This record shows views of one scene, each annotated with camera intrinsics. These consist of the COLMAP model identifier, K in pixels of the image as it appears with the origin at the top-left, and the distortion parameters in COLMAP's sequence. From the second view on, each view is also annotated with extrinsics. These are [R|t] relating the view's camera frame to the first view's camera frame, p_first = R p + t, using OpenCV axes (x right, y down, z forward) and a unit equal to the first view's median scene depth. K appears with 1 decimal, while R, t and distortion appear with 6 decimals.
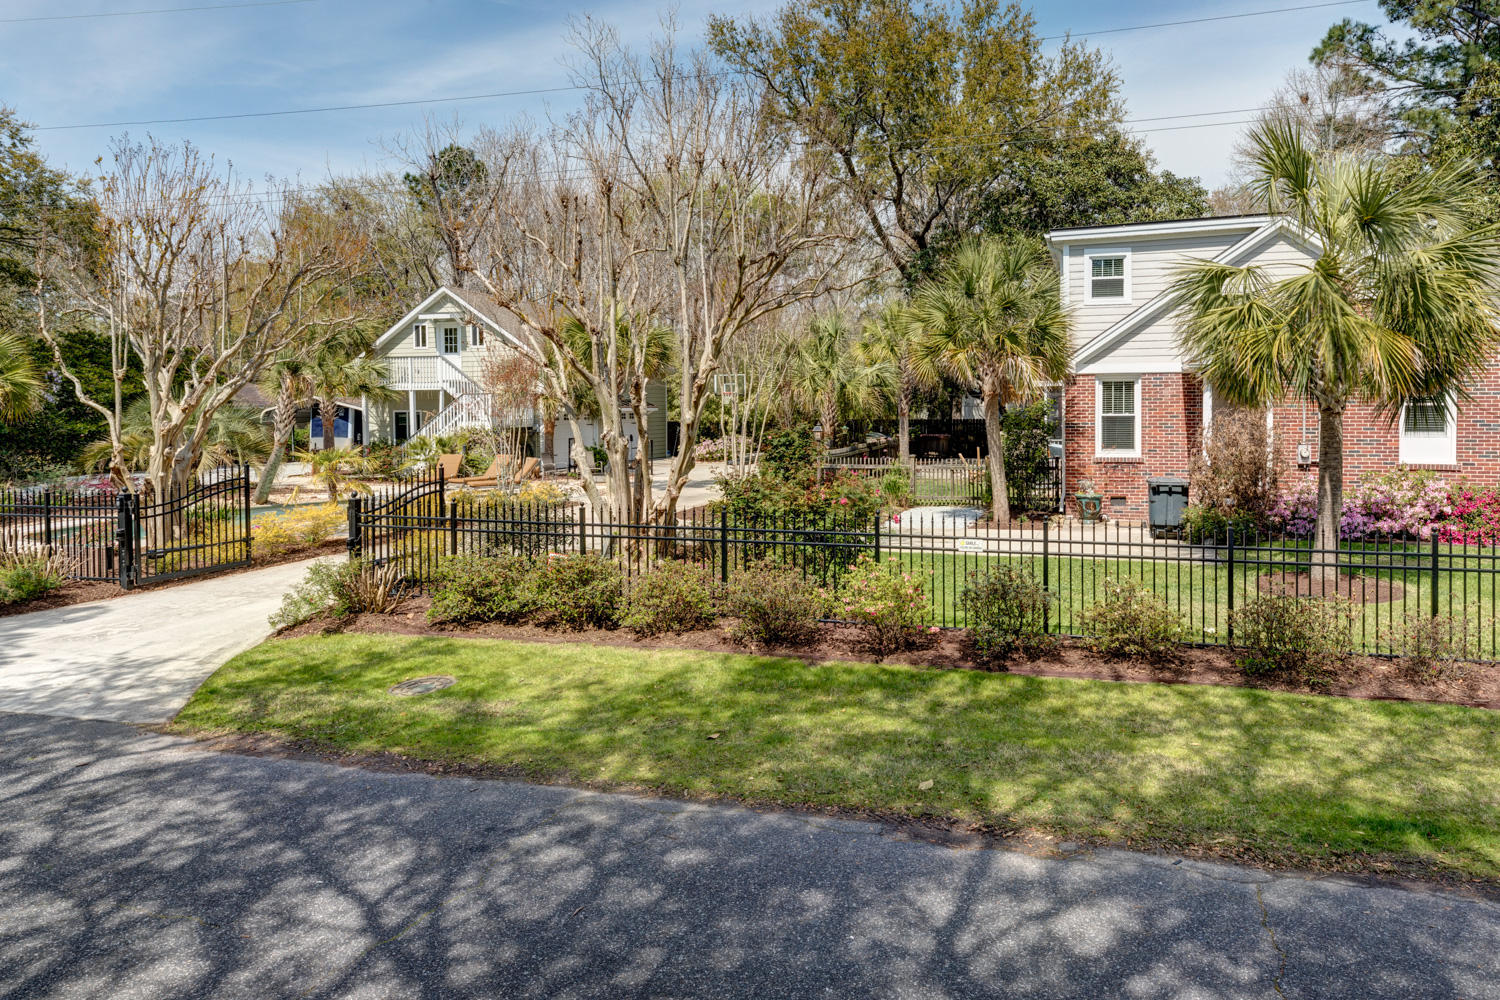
lens RADIAL K [[886.1, 0, 832.2], [0, 886.1, 437.6], [0, 0, 1]] dist [0.001936, 0.001973]
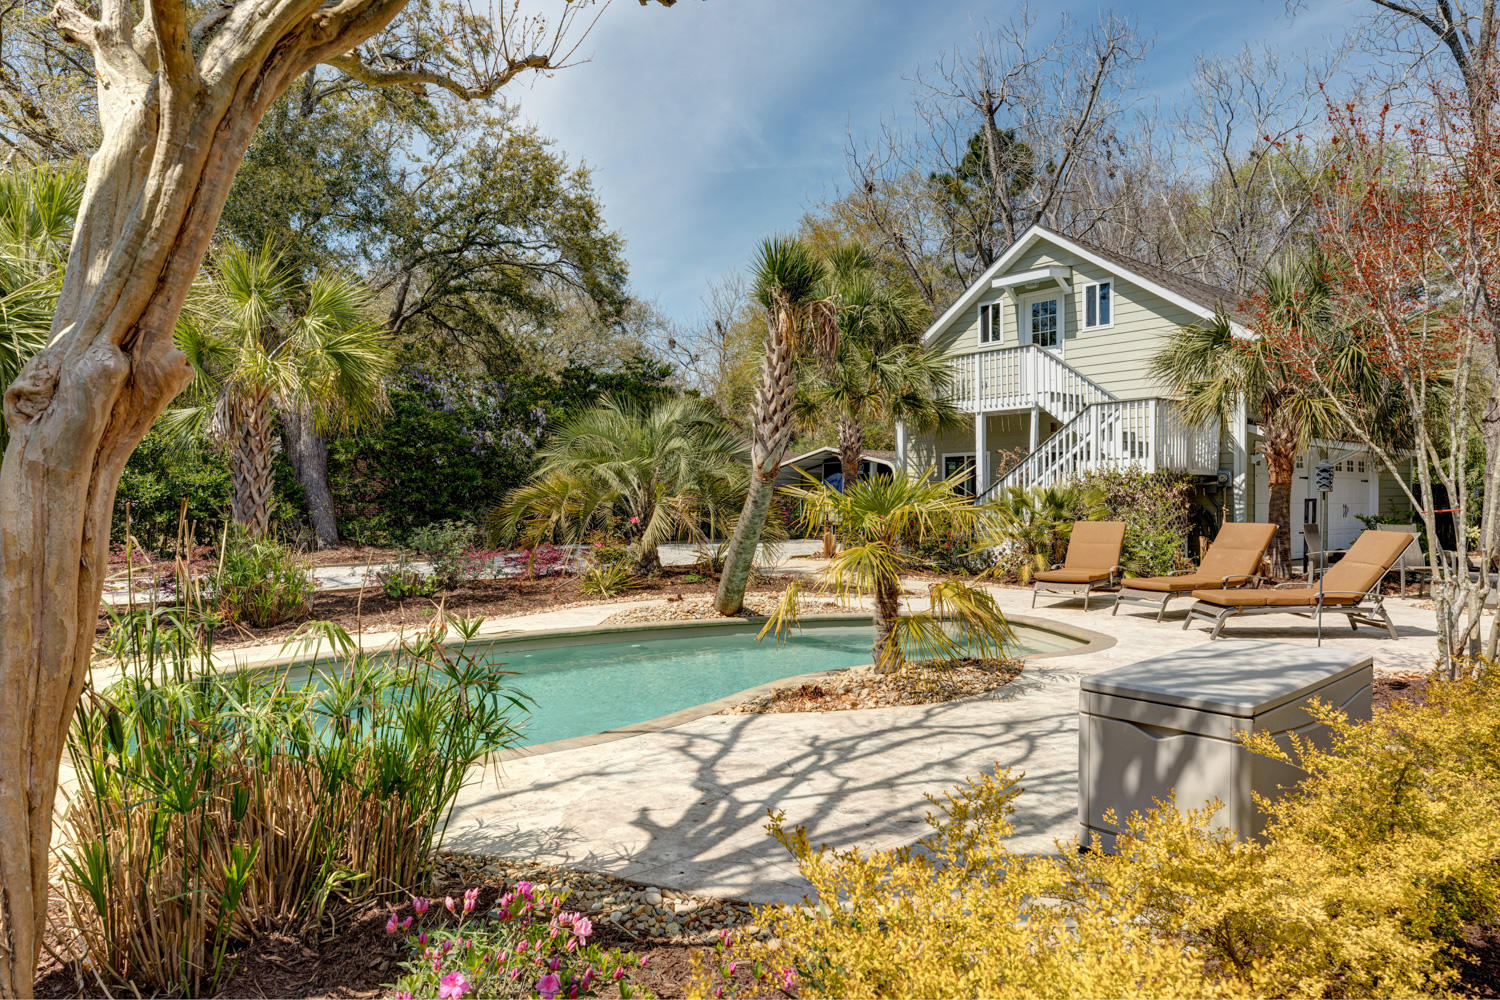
lens RADIAL K [[922.9, 0, 750.0], [0, 922.9, 500.0], [0, 0, 1]] dist [0.003479, 0.000708]
pose [[0.822328, 0.003928, -0.569001, -0.463701], [-0.022608, 0.999412, -0.025774, 0.035438], [0.568565, 0.034059, 0.821933, 0.779257]]
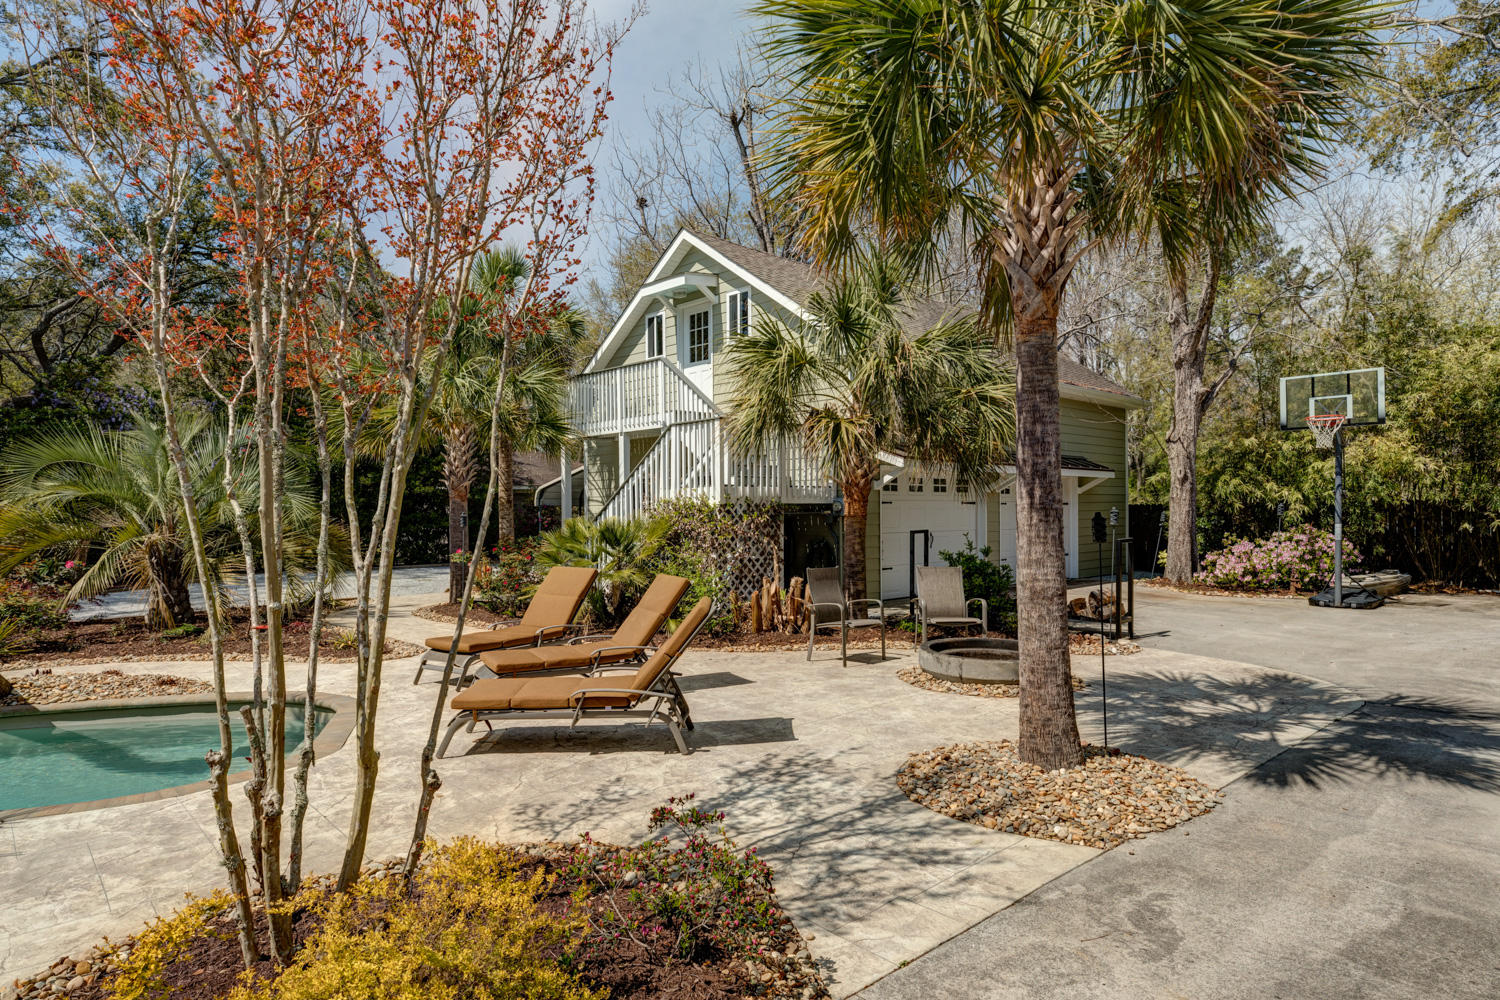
lens RADIAL K [[844.9, 0, 750.0], [0, 844.9, 500.0], [0, 0, 1]] dist [-0.000921, -0.000692]
pose [[0.850066, -0.005860, -0.526644, -0.273217], [-0.016429, 0.999156, -0.037636, 0.004369], [0.526421, 0.040646, 0.849252, 1.108780]]
